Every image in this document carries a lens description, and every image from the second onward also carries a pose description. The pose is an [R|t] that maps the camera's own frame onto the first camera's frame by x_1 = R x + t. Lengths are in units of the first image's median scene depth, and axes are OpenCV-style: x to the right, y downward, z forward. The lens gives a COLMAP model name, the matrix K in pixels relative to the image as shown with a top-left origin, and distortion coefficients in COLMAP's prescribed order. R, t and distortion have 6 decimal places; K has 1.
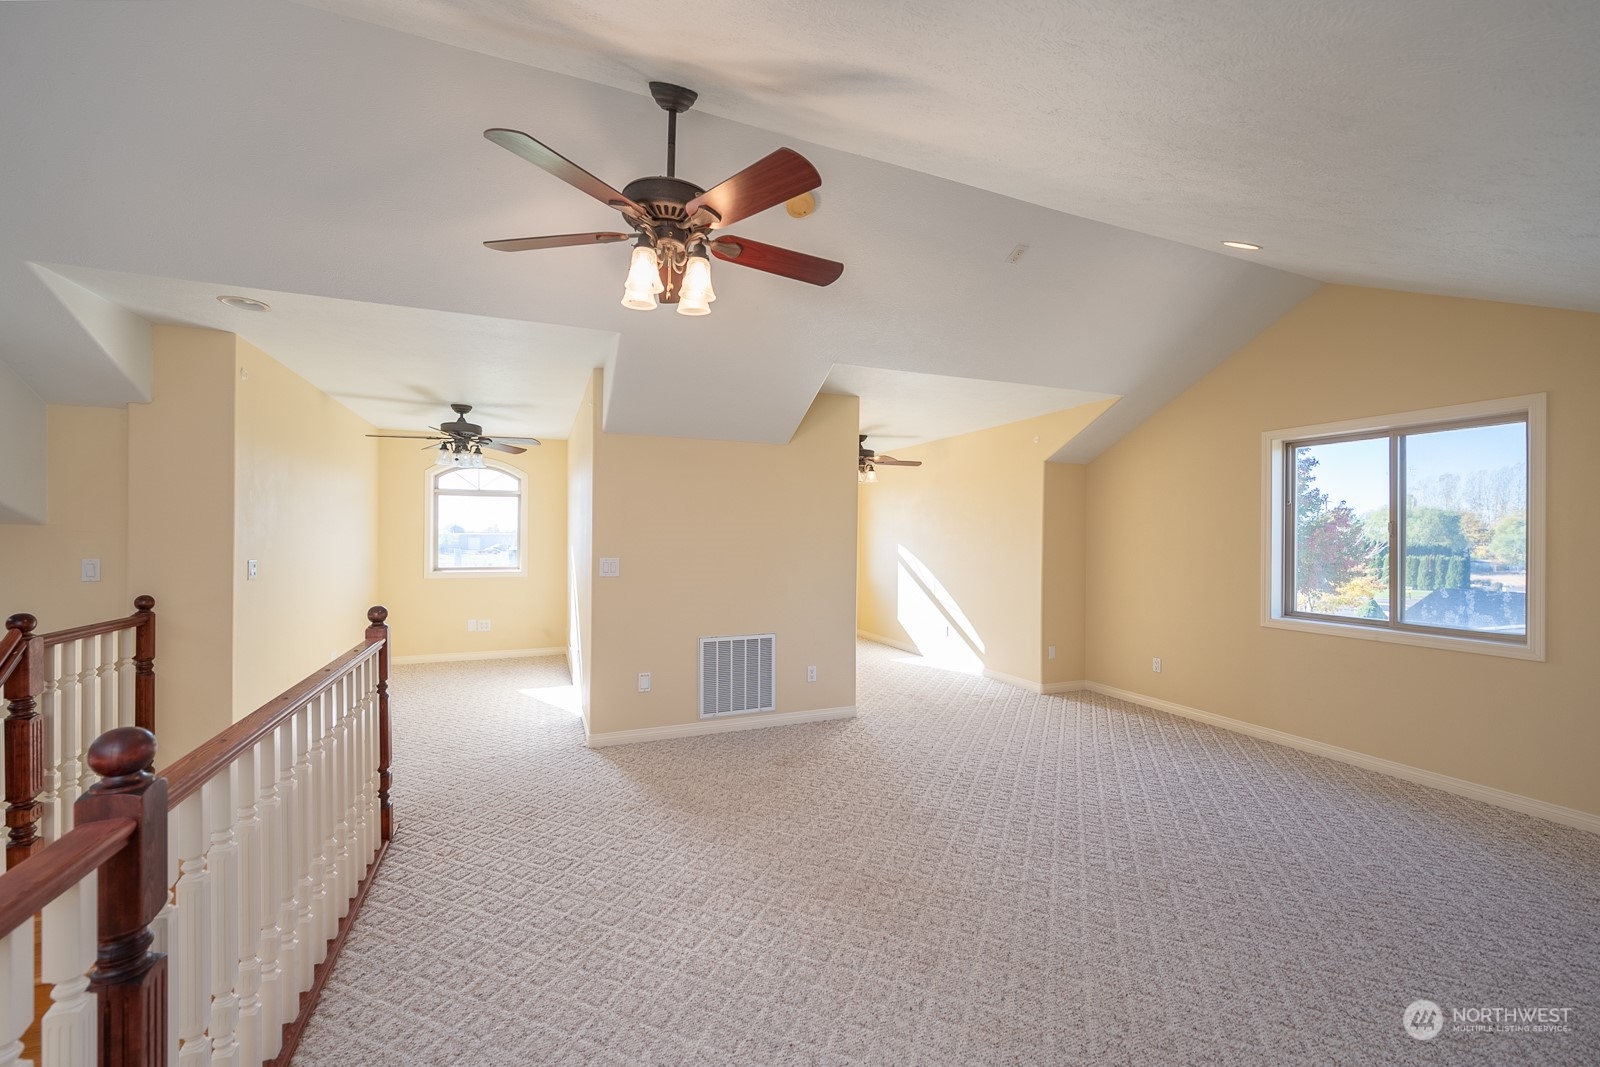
lens RADIAL K [[644.7, 0, 801.1], [0, 644.7, 529.5], [0, 0, 1]] dist [-0.002276, -0.000208]
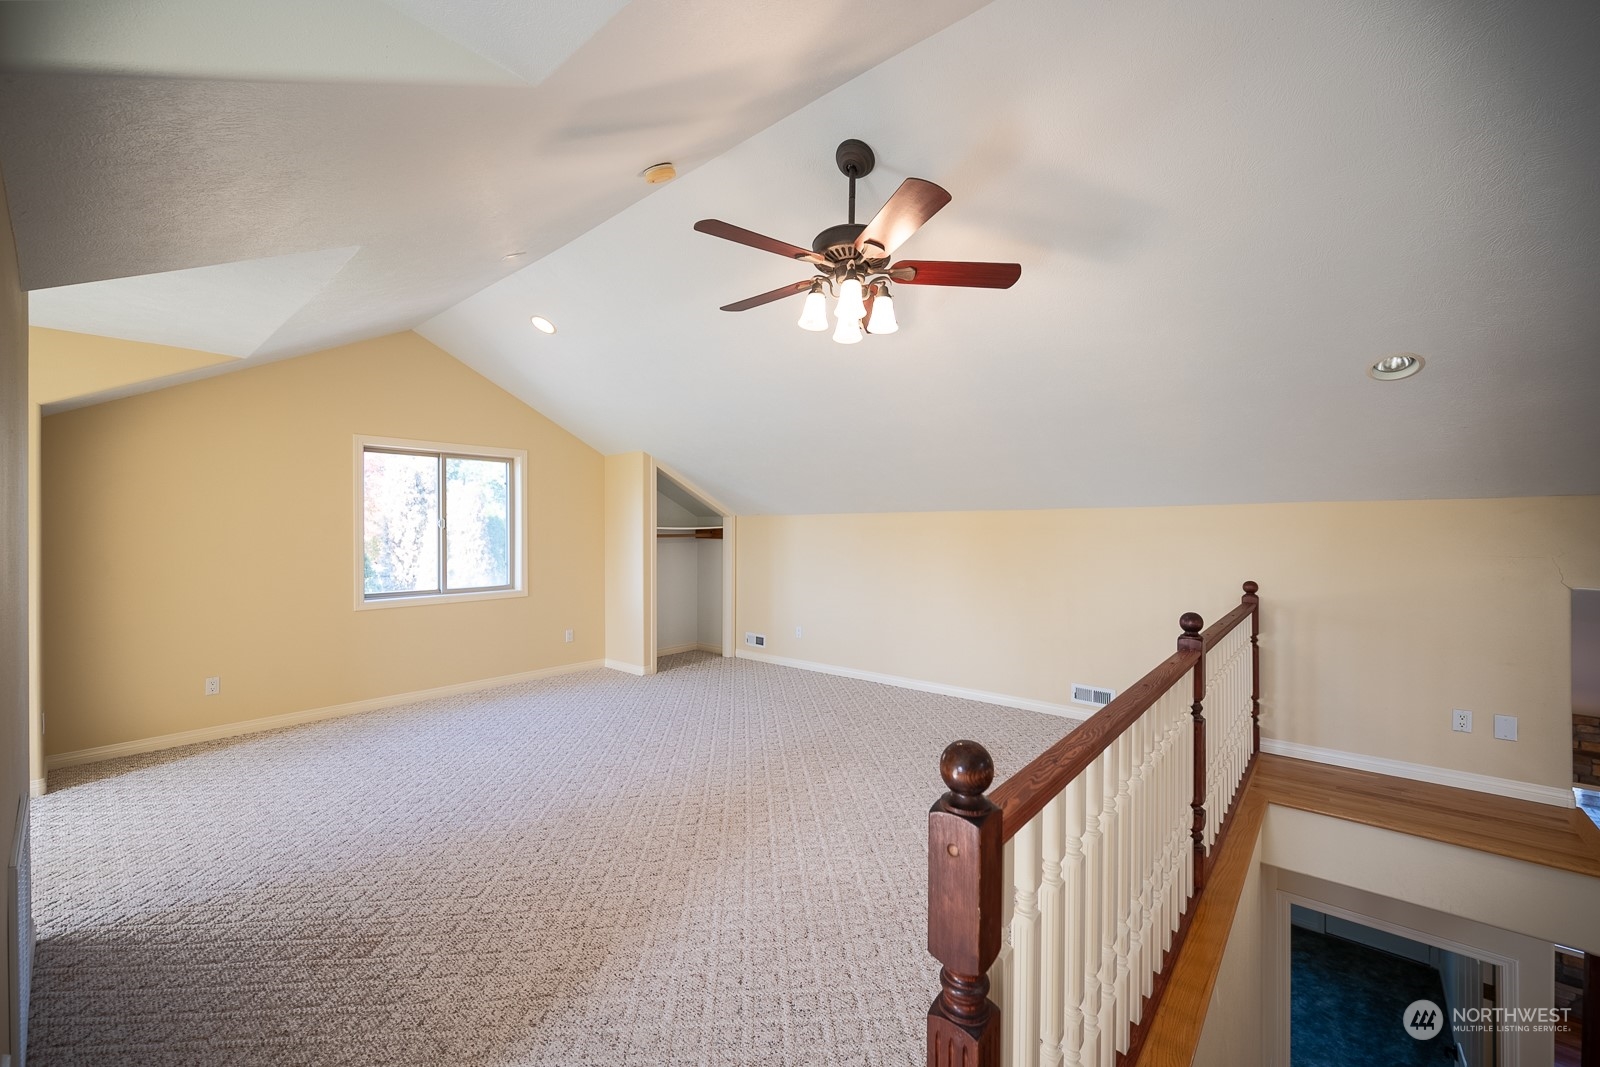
lens RADIAL K [[644.7, 0, 801.1], [0, 644.7, 529.5], [0, 0, 1]] dist [-0.002276, -0.000208]
pose [[-0.454554, -0.007694, 0.890686, -0.718857], [-0.003774, 0.999970, 0.006712, 0.000914], [-0.890711, -0.000310, -0.454570, 0.963581]]
